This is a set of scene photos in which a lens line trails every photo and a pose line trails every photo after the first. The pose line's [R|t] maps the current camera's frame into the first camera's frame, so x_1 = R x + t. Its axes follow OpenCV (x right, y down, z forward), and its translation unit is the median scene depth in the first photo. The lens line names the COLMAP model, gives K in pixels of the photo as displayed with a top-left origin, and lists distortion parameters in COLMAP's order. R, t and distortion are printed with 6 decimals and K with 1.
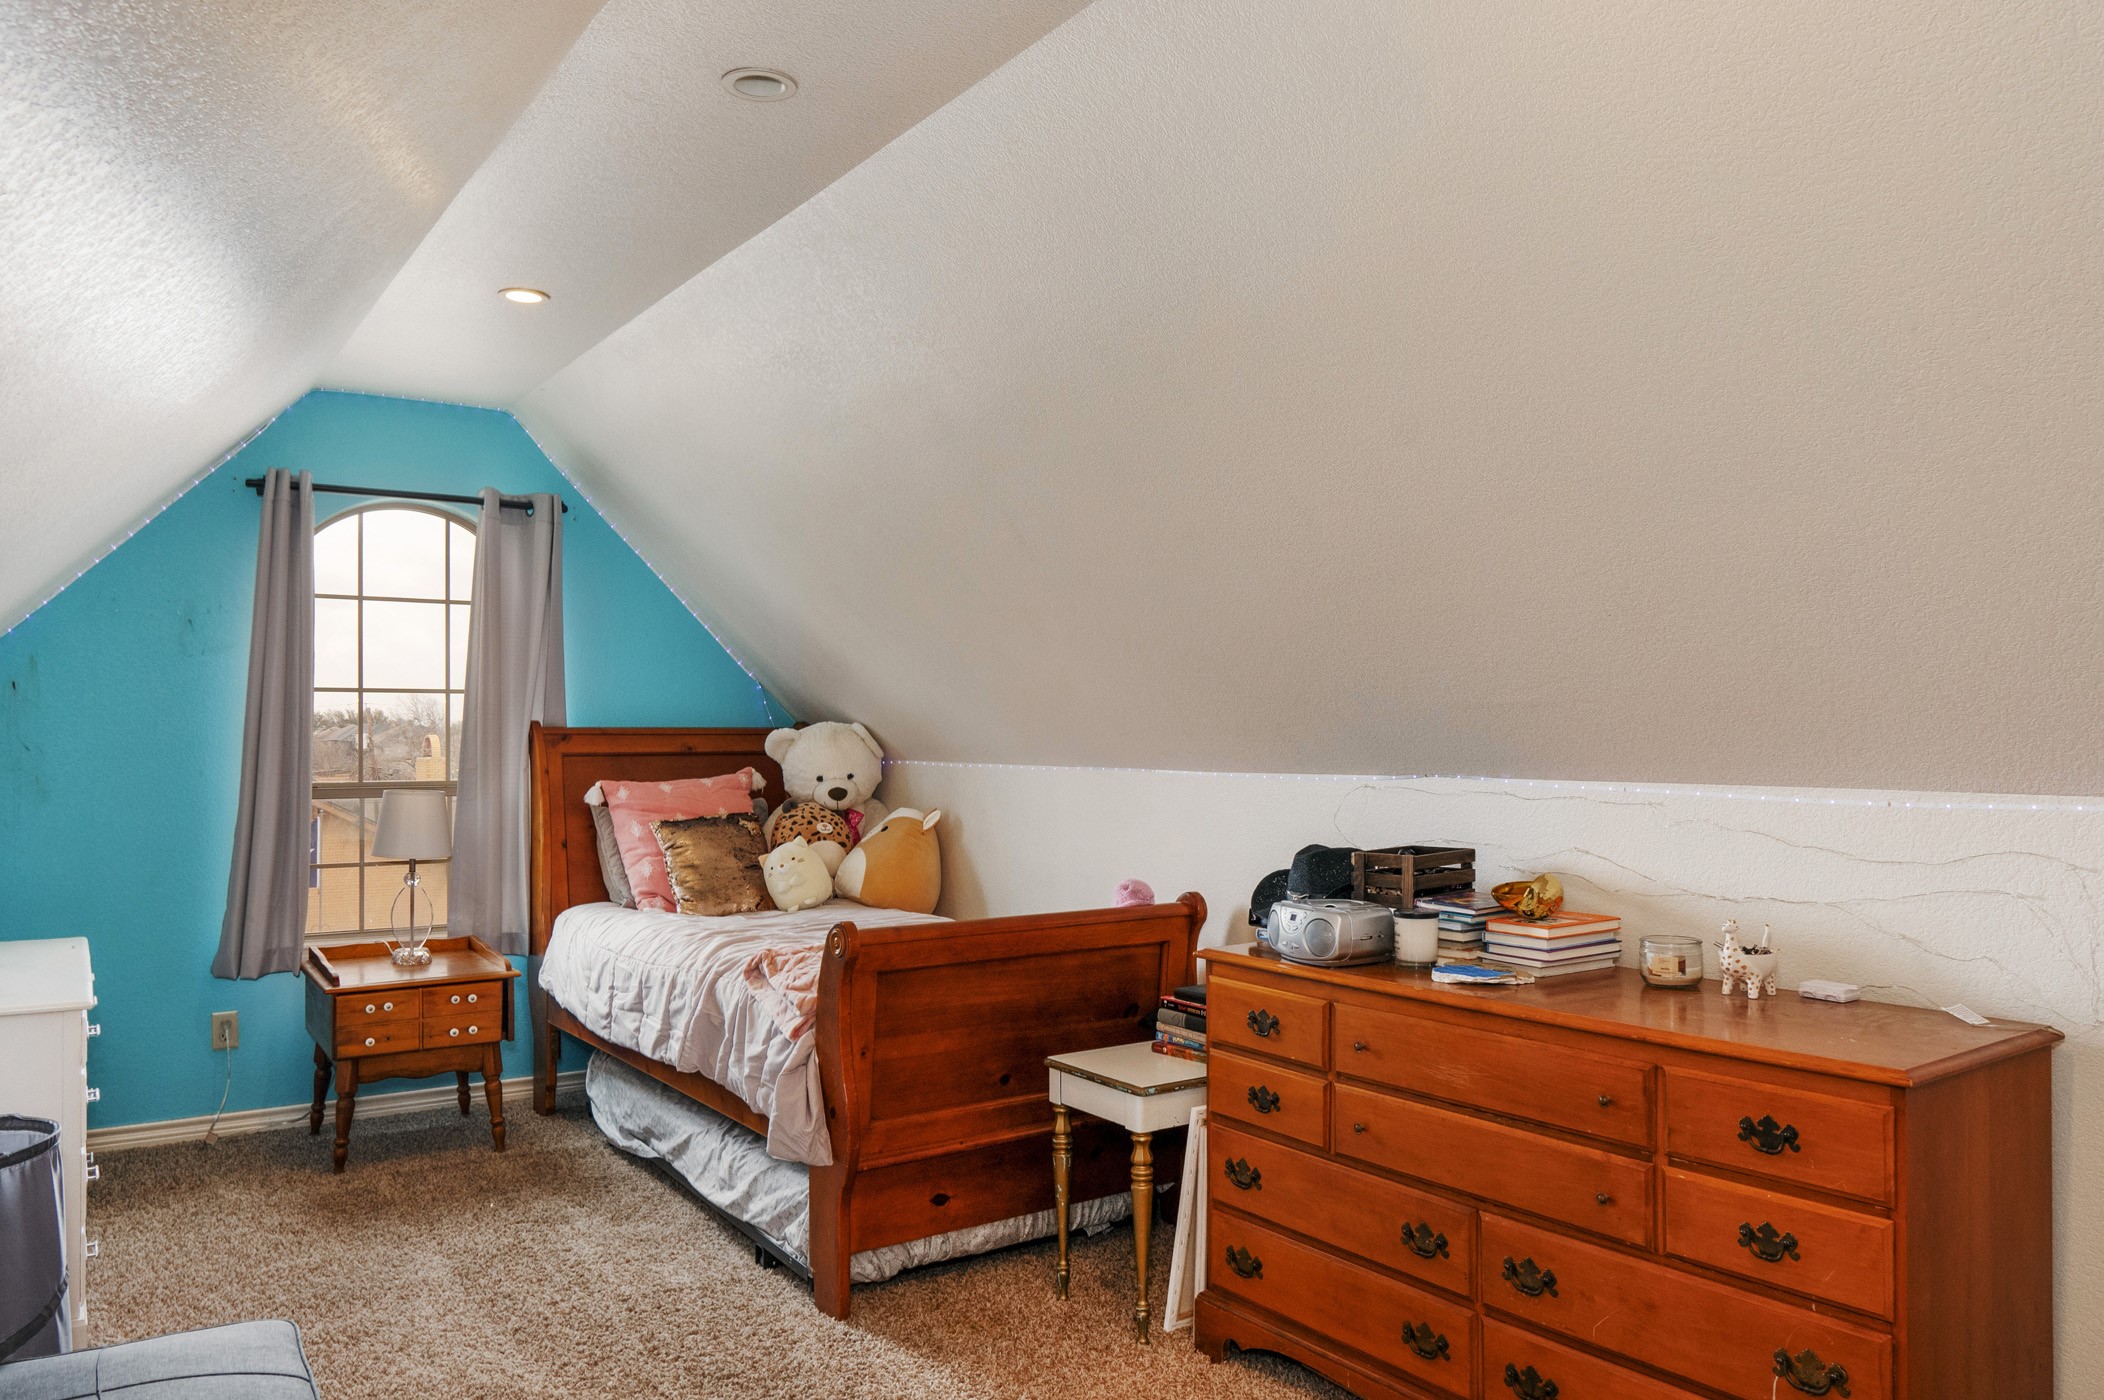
lens RADIAL K [[1514.1, 0, 1053.8], [0, 1514.1, 759.5], [0, 0, 1]] dist [-0.008705, -0.004856]
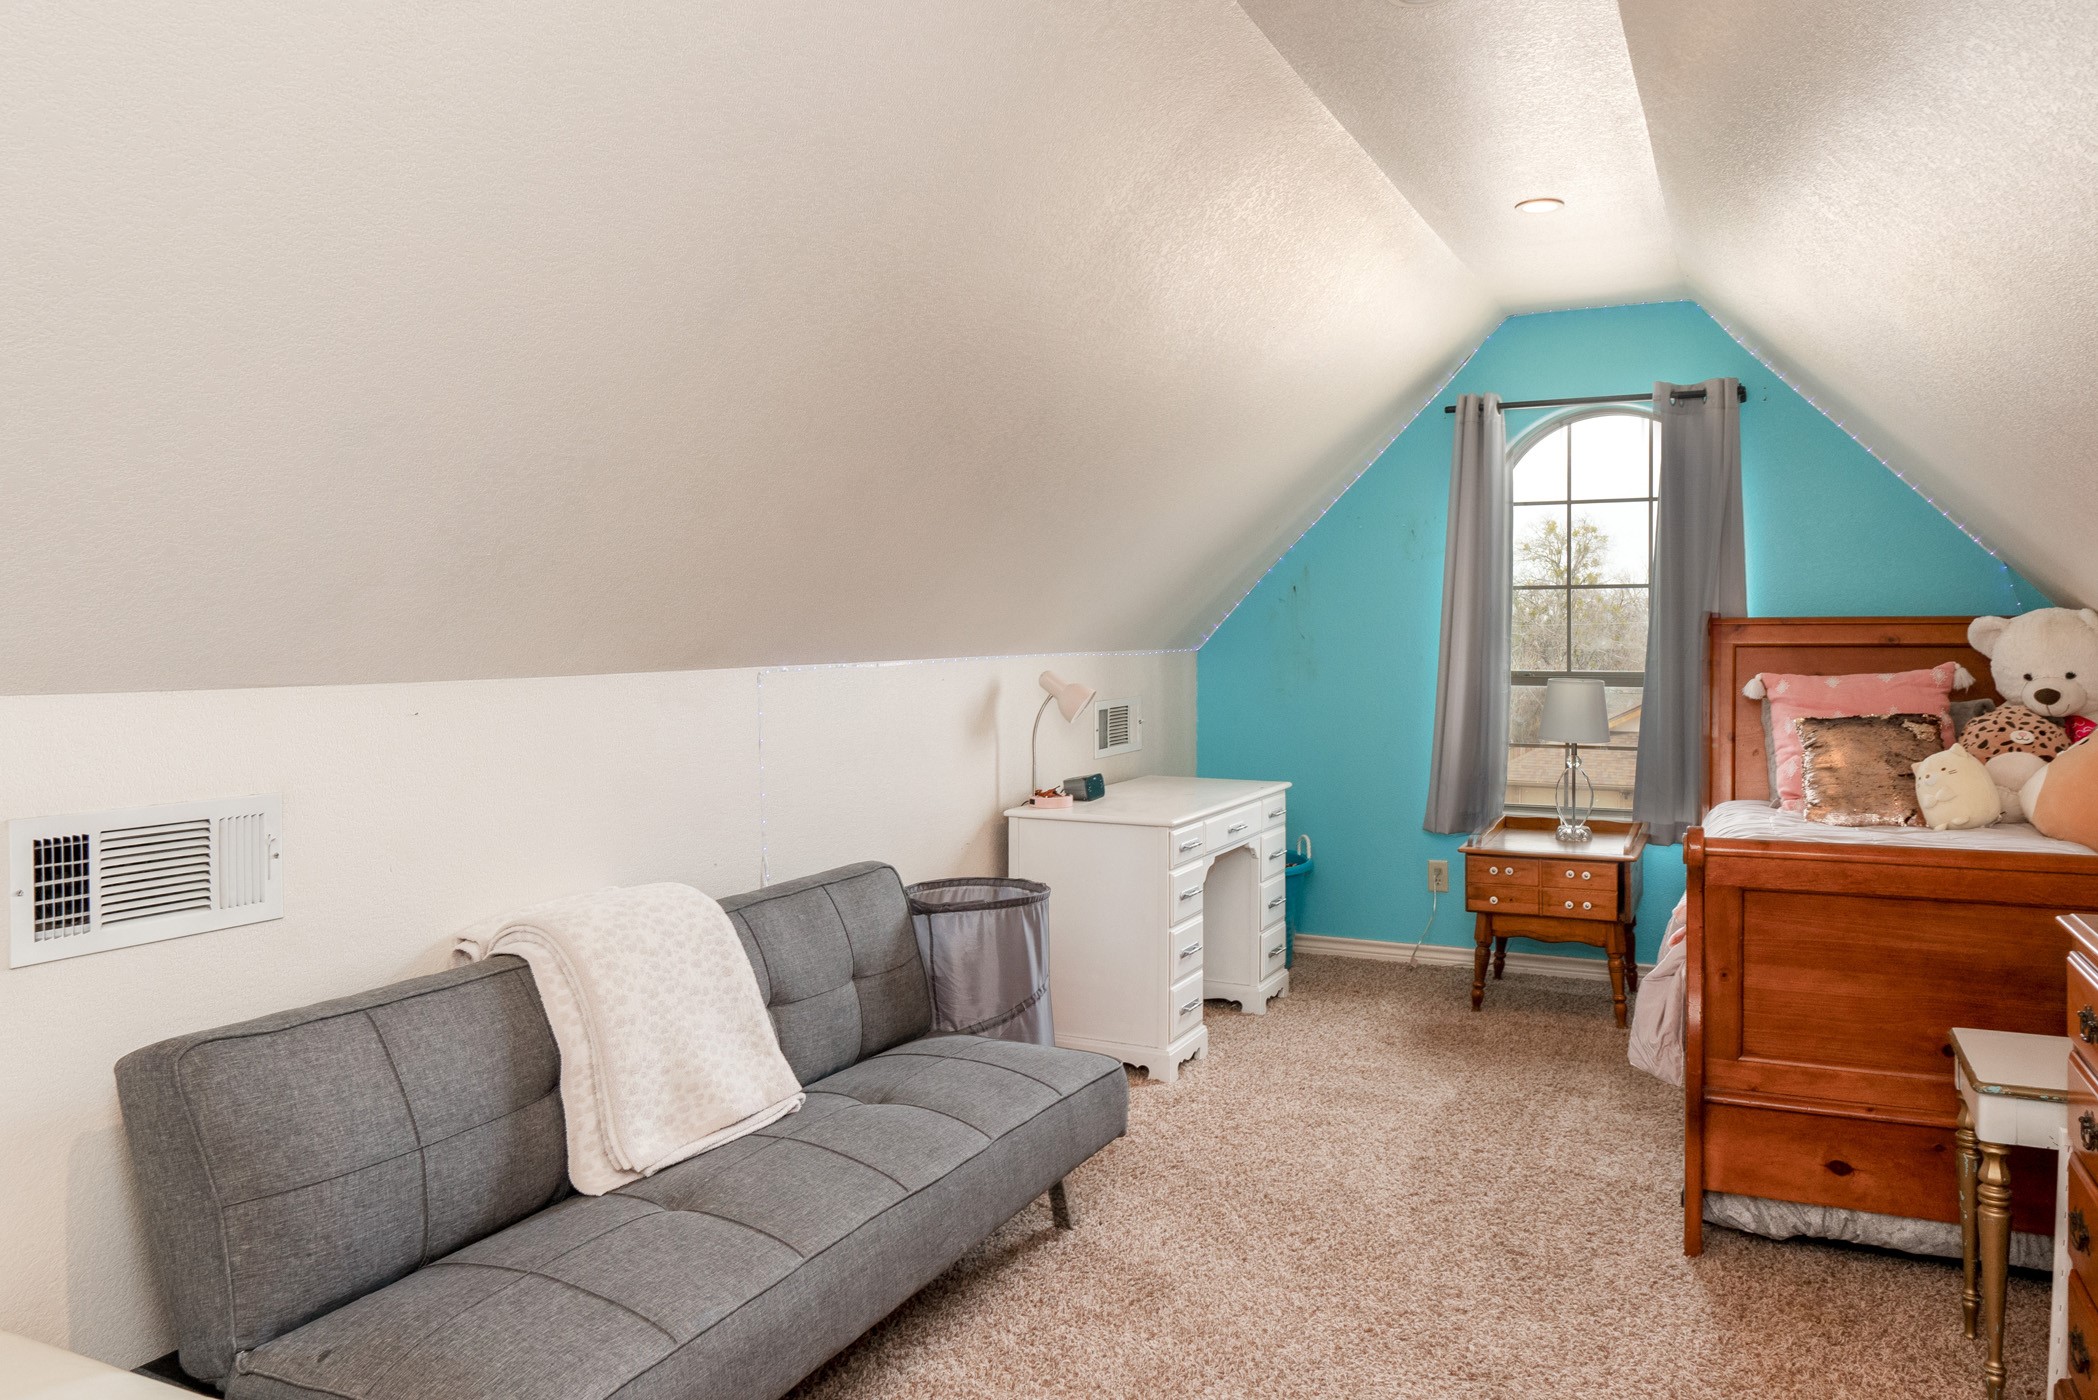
lens RADIAL K [[1510.7, 0, 1049.0], [0, 1510.7, 700.0], [0, 0, 1]] dist [-0.003313, -0.001510]
pose [[0.501186, 0.037956, -0.864507, 0.307965], [-0.011214, 0.999239, 0.037371, 0.000462], [0.865267, -0.009035, 0.501230, 0.137549]]
